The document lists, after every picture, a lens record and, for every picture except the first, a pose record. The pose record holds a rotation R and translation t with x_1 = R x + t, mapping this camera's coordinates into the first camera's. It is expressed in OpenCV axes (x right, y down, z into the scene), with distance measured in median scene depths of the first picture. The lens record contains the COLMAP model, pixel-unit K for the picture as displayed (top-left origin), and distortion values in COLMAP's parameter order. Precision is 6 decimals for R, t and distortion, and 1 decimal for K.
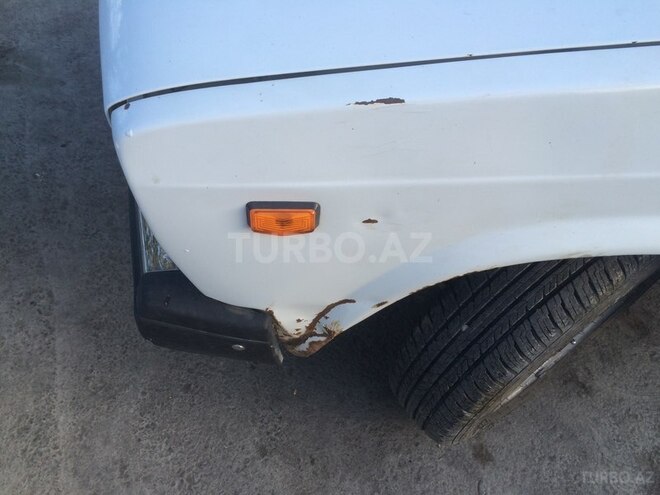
lens RADIAL K [[563.1, 0, 328.1], [0, 563.1, 248.6], [0, 0, 1]] dist [0.067452, -0.087705]
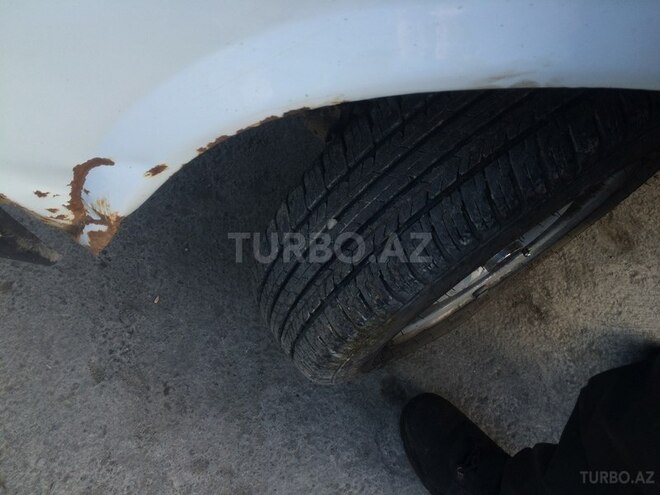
lens RADIAL K [[563.1, 0, 330.1], [0, 563.1, 246.4], [0, 0, 1]] dist [0.067452, -0.087705]
pose [[0.998421, 0.054457, 0.013798, 0.167148], [-0.056032, 0.982987, 0.174921, 0.041481], [-0.004038, -0.175418, 0.984486, 0.285647]]
